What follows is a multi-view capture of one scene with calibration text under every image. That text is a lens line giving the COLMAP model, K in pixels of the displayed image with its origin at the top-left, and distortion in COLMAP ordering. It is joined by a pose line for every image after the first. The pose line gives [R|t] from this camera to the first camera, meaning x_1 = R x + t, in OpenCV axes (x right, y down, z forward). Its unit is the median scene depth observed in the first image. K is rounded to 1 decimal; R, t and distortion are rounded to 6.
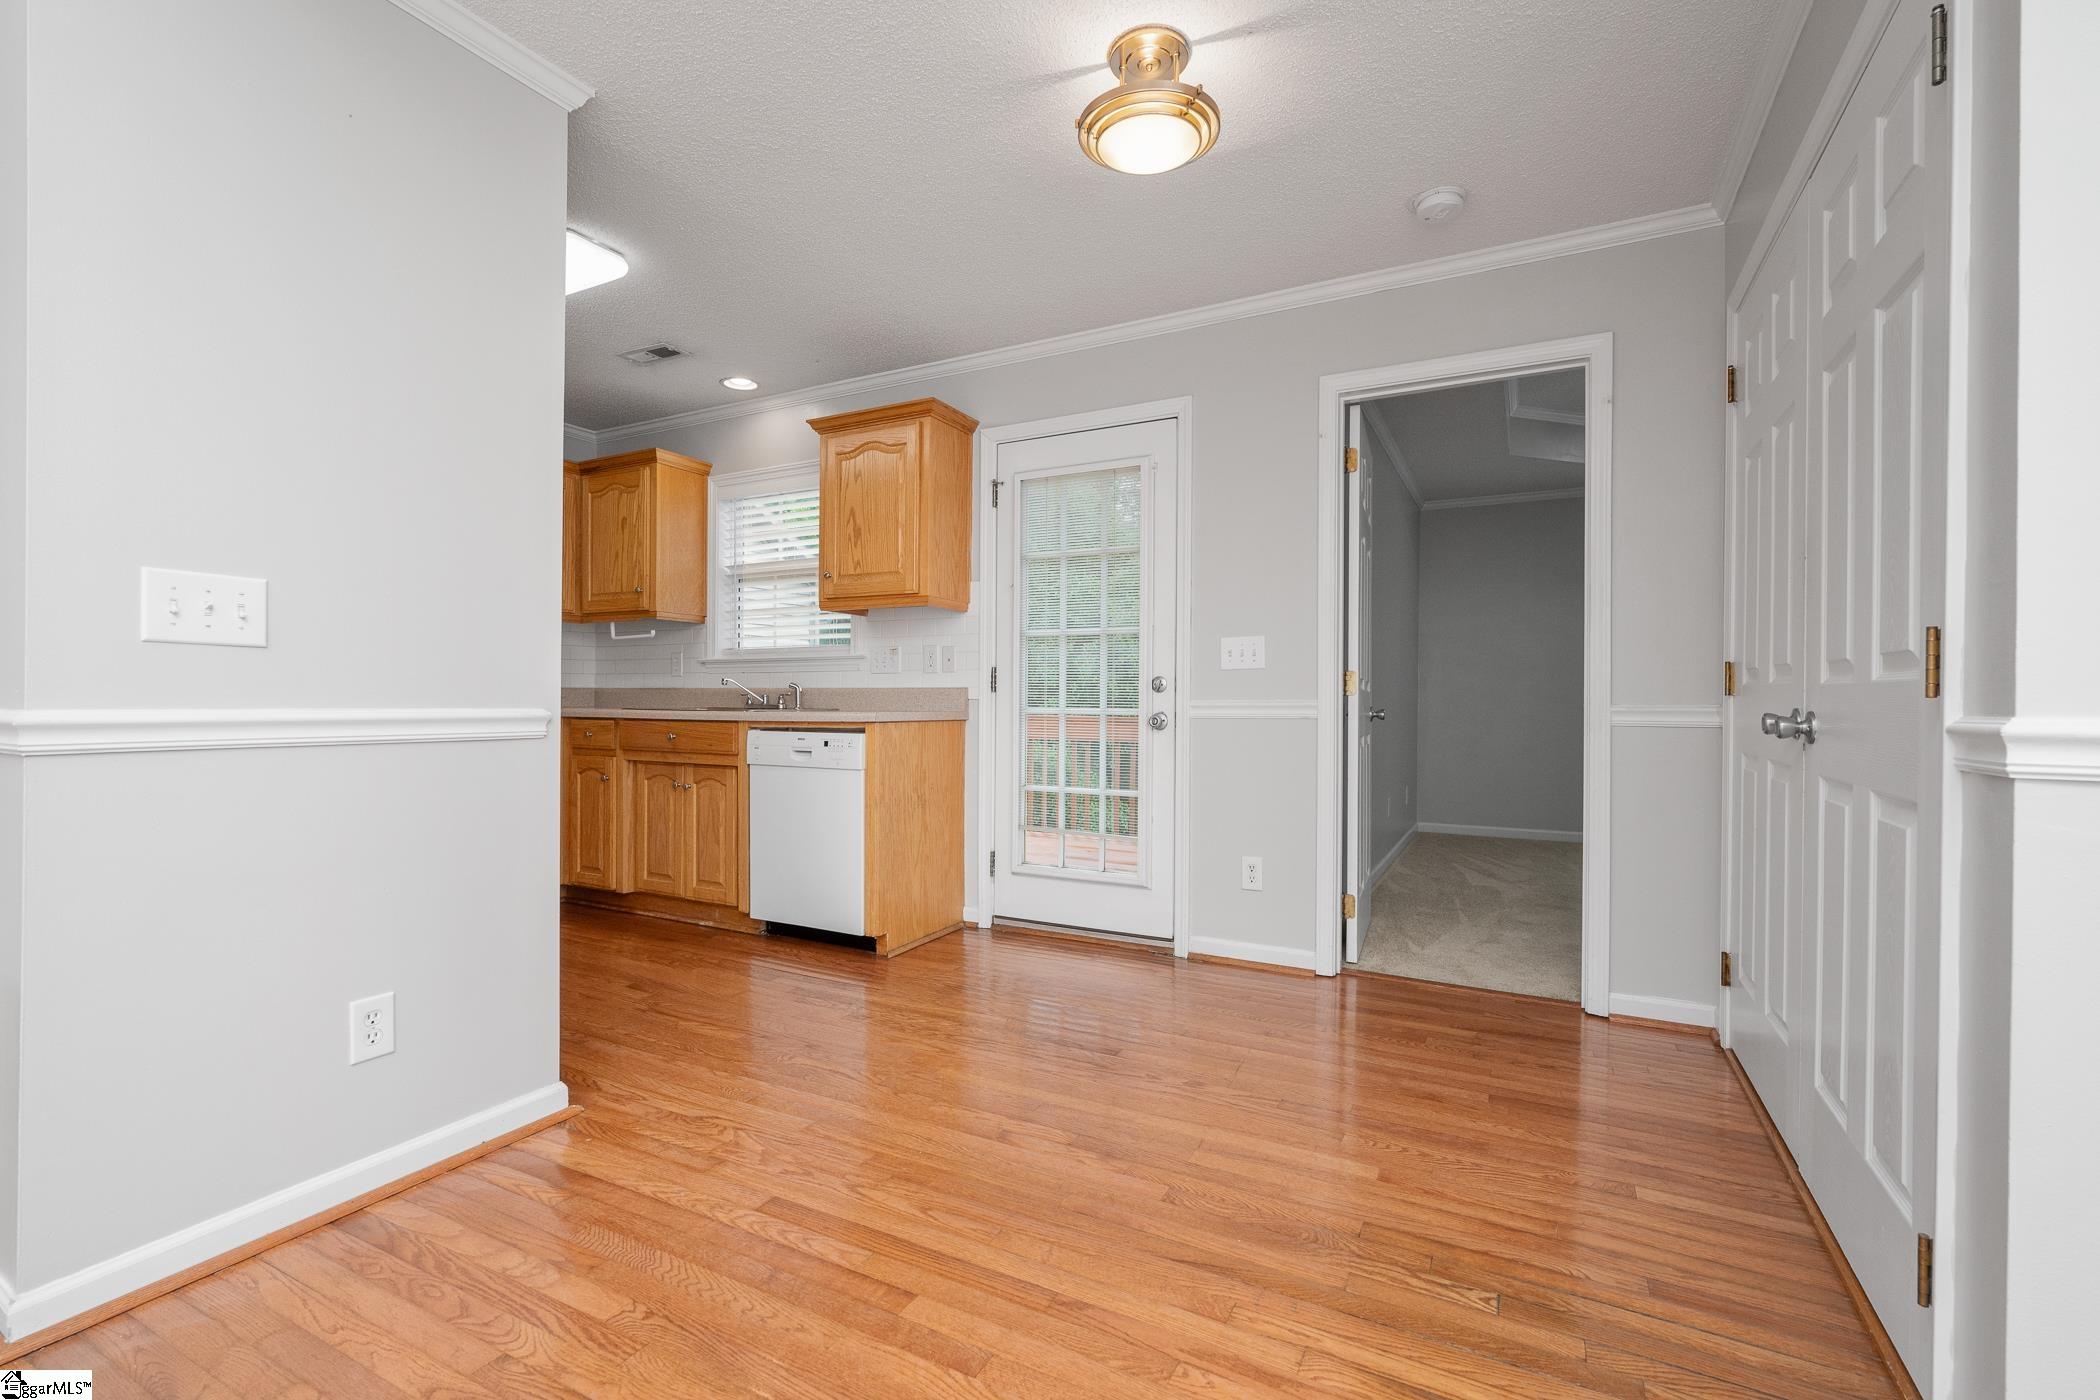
lens RADIAL K [[919.7, 0, 1050.0], [0, 919.7, 700.0], [0, 0, 1]] dist [-0.001134, 0.000014]
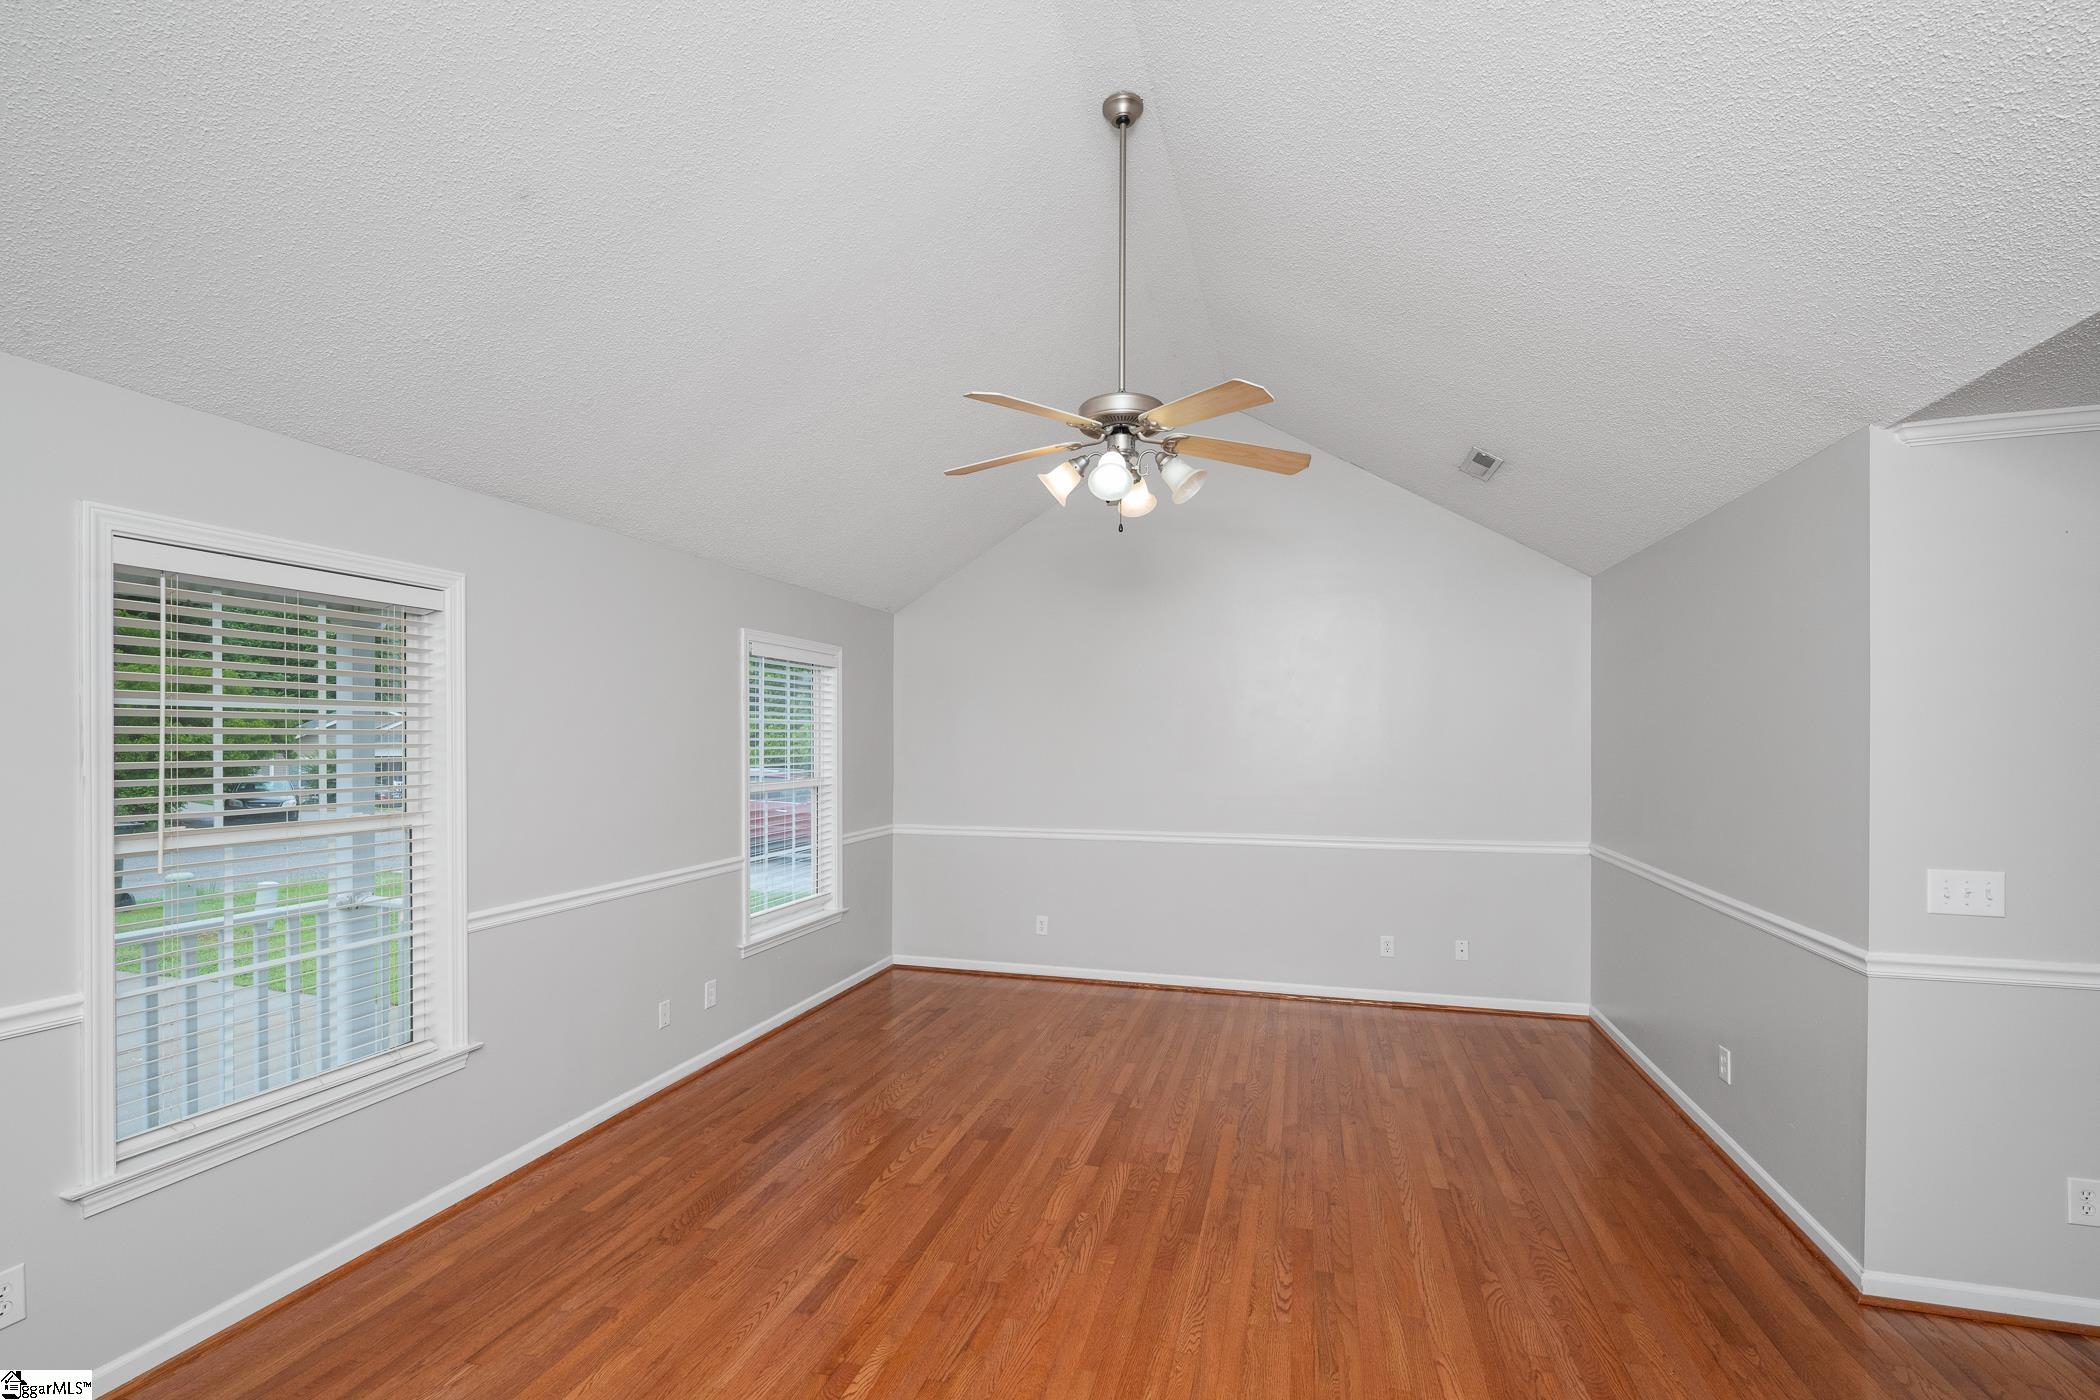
lens RADIAL K [[909.9, 0, 1052.6], [0, 909.9, 734.3], [0, 0, 1]] dist [-0.000167, -0.000139]
pose [[0.205315, -0.008982, -0.978655, 0.120050], [0.001226, 0.999959, -0.008920, -0.149951], [0.978695, 0.000631, 0.205318, -0.354848]]
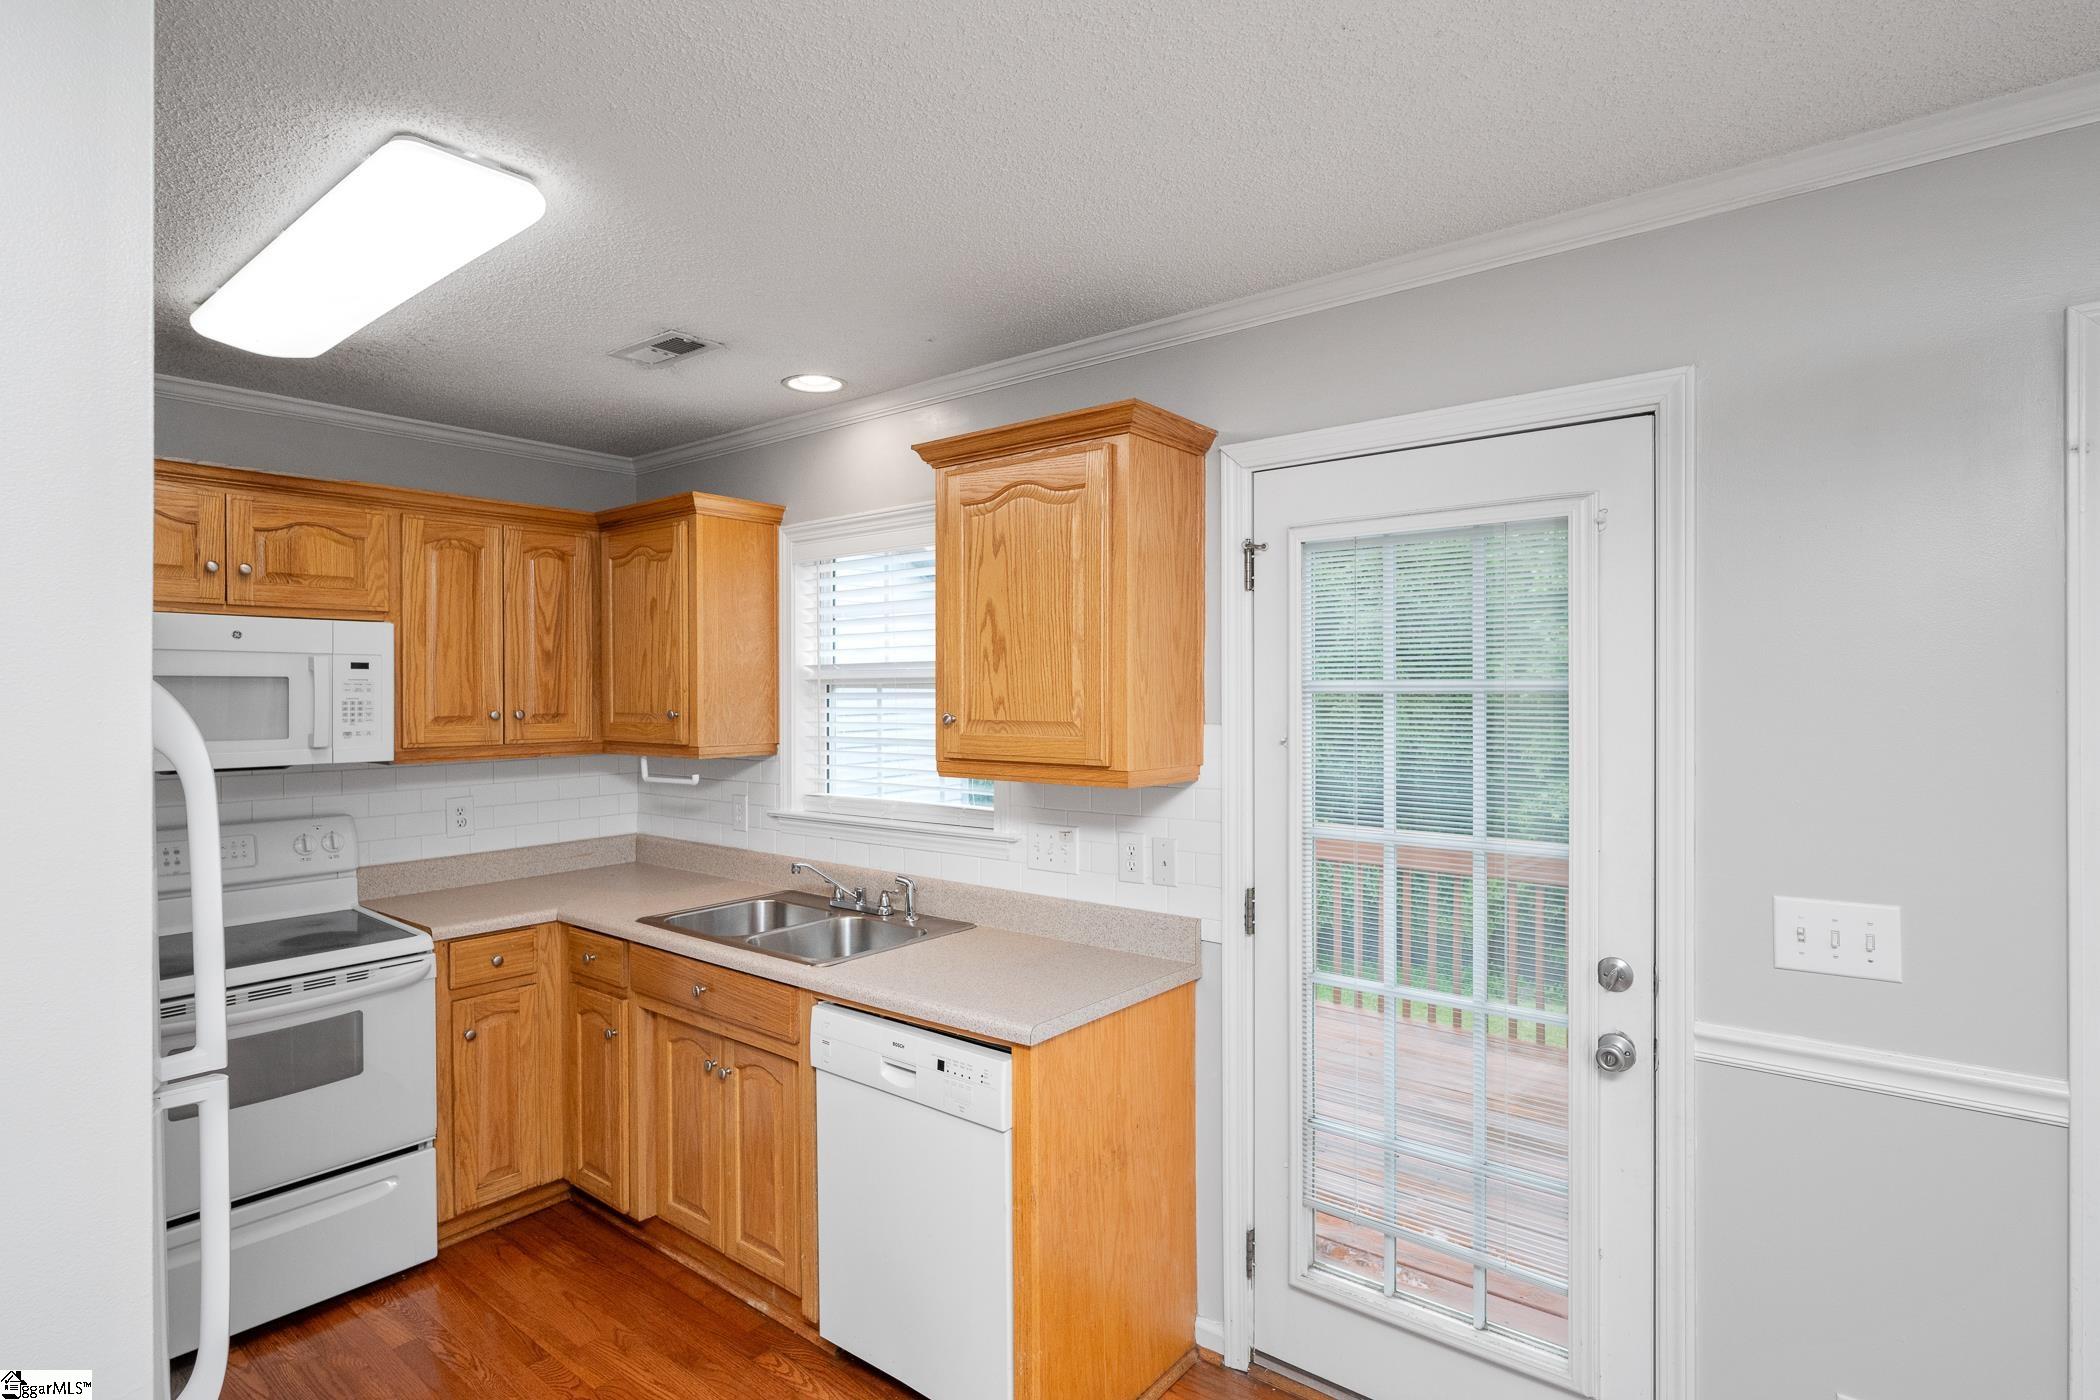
lens RADIAL K [[1068.0, 0, 1042.4], [0, 1068.0, 690.7], [0, 0, 1]] dist [0.002780, -0.000042]
pose [[0.980627, -0.008732, -0.195690, -0.057506], [0.009245, 0.999956, 0.001707, -0.155310], [0.195667, -0.003483, 0.980664, 0.370954]]
